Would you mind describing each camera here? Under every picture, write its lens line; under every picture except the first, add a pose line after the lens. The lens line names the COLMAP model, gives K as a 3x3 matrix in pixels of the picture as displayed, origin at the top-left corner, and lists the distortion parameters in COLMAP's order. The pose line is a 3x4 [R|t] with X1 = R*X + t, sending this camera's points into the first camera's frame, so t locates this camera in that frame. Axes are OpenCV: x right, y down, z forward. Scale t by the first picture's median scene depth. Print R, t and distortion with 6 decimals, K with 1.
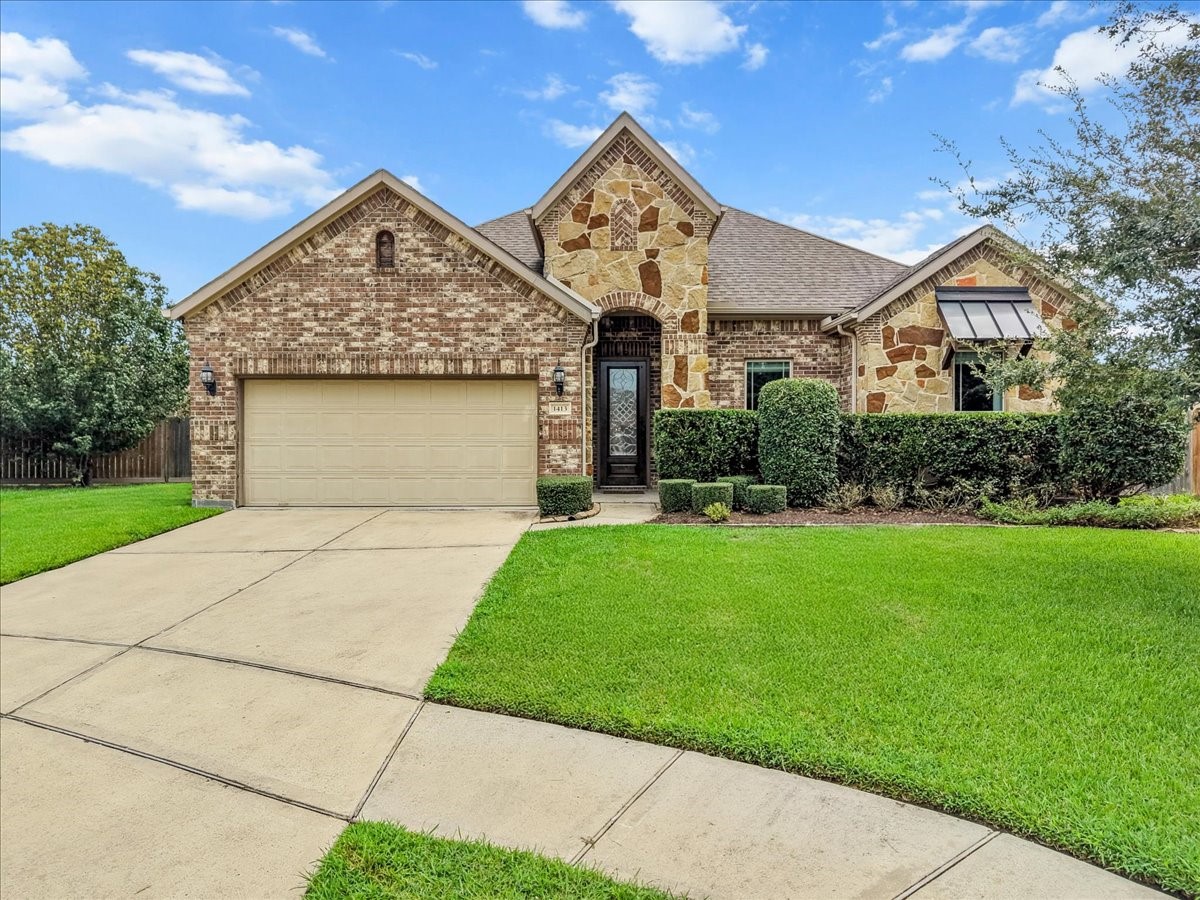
lens RADIAL K [[1829.3, 0, 600.0], [0, 1829.3, 450.0], [0, 0, 1]] dist [-0.004207, 0.031115]
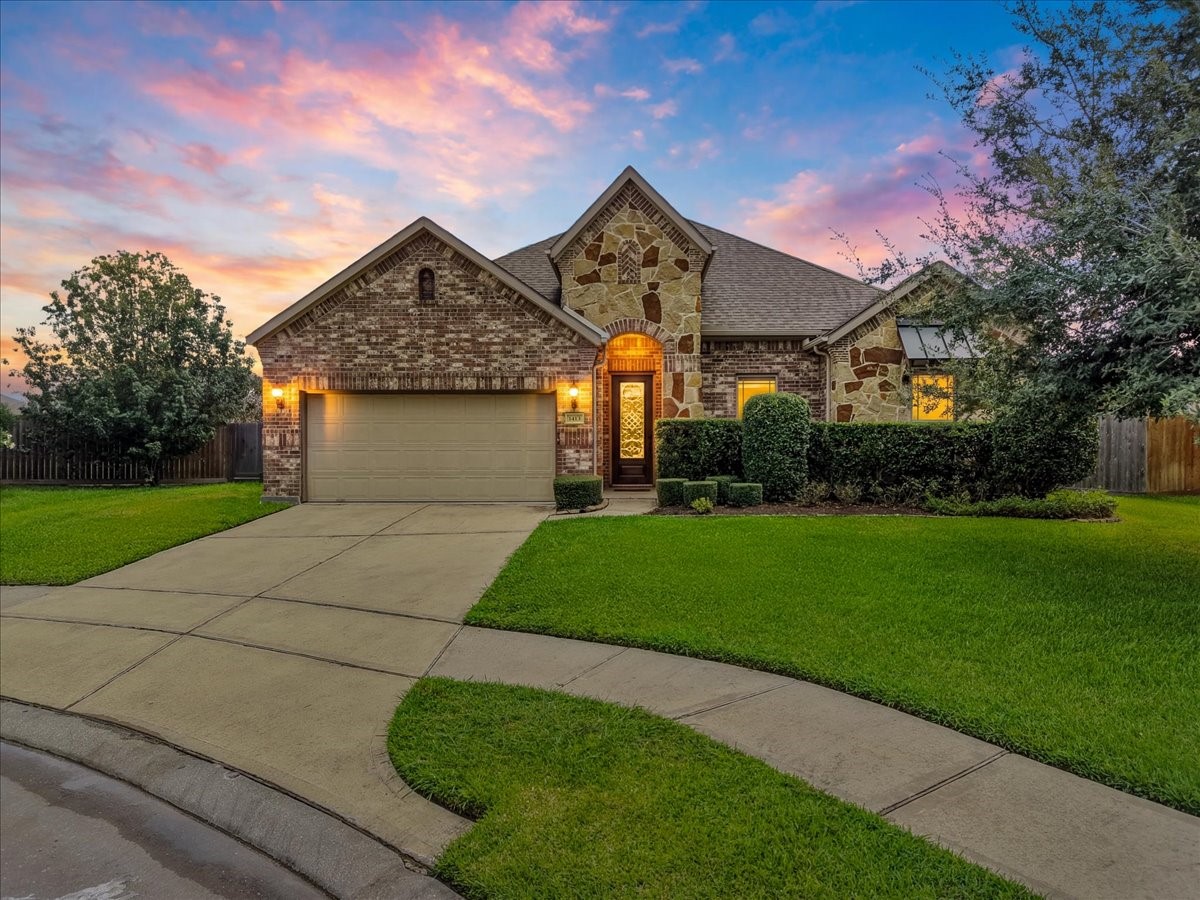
lens RADIAL K [[2082.9, 0, 600.0], [0, 2082.9, 450.0], [0, 0, 1]] dist [0.041806, 0.006654]
pose [[0.999663, -0.001520, -0.025925, 0.032840], [0.001529, 0.999999, 0.000318, -0.003221], [0.025924, -0.000358, 0.999664, -0.384298]]
